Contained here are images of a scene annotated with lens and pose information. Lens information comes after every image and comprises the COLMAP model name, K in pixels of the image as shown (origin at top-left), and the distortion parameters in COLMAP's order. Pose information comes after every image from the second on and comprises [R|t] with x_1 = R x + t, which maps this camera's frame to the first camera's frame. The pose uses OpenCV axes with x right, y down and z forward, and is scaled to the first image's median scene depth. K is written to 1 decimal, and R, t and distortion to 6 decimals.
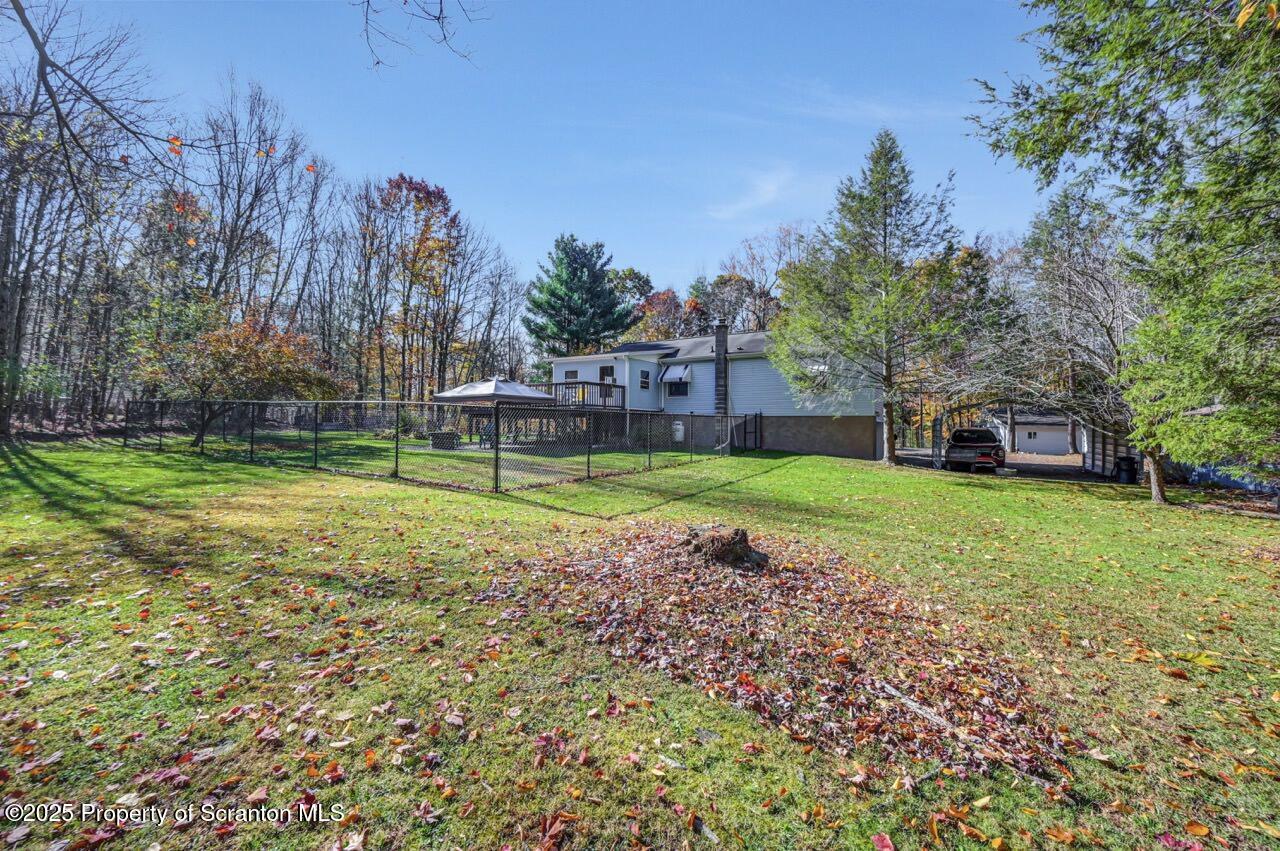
lens RADIAL K [[522.2, 0, 642.7], [0, 522.2, 400.1], [0, 0, 1]] dist [-0.000376, 0.000215]
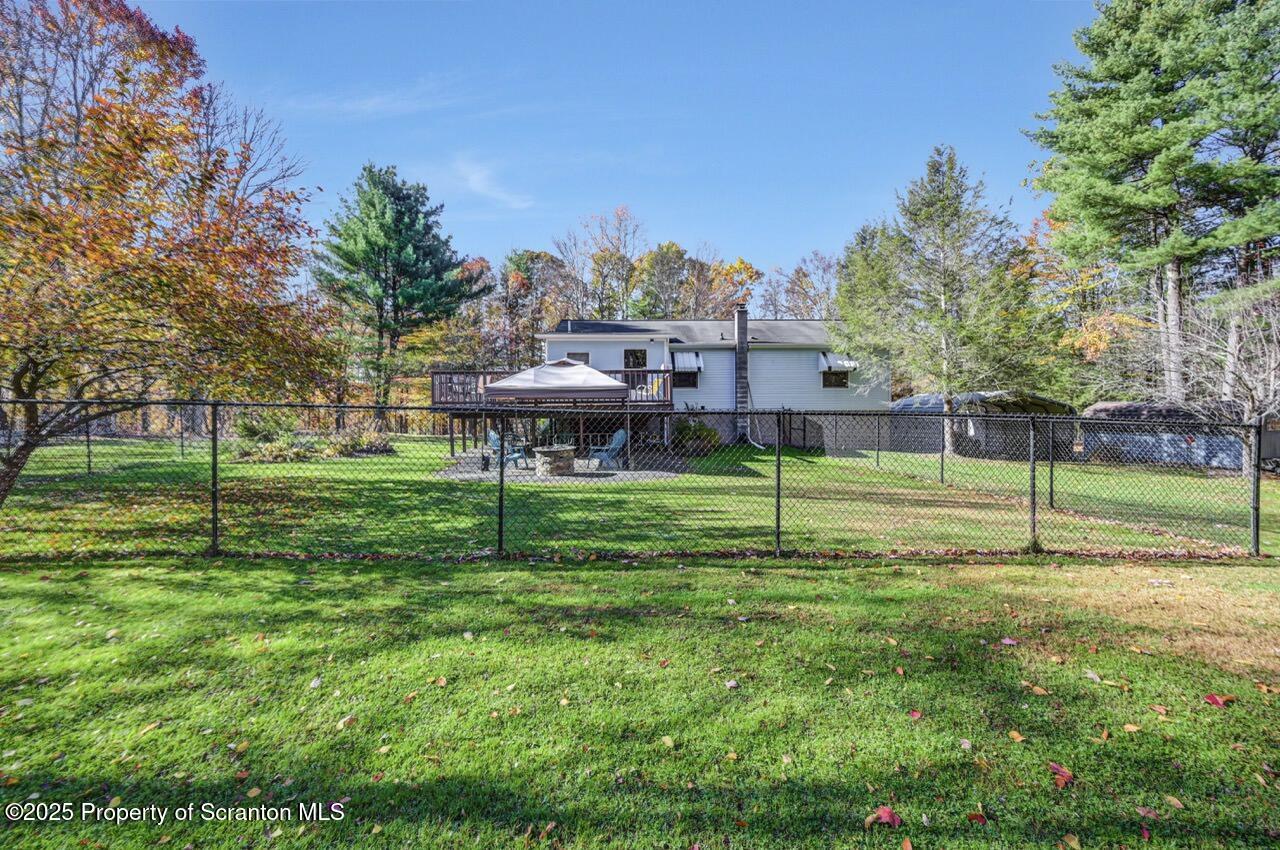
lens RADIAL K [[522.2, 0, 642.7], [0, 522.2, 399.6], [0, 0, 1]] dist [-0.000376, 0.000215]
pose [[0.832655, -0.011038, 0.553682, -0.477335], [-0.006829, 0.999521, 0.030195, -0.014233], [-0.553750, -0.028923, 0.832181, 0.317432]]
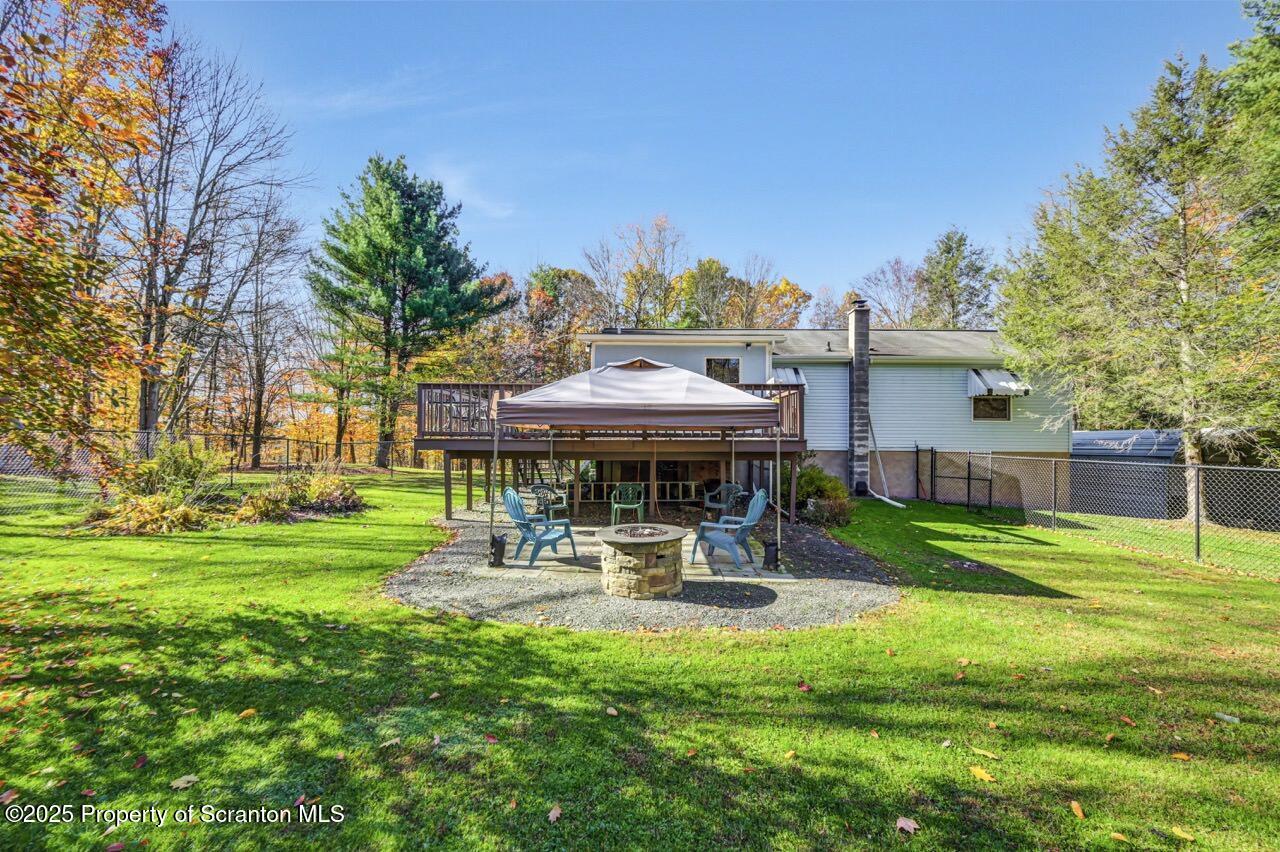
lens RADIAL K [[507.2, 0, 641.3], [0, 507.2, 432.1], [0, 0, 1]] dist [-0.000249, 0.000509]
pose [[0.852252, 0.000533, 0.523131, -0.394164], [-0.018275, 0.999419, 0.028755, -0.004672], [-0.522812, -0.034067, 0.851767, 0.573413]]
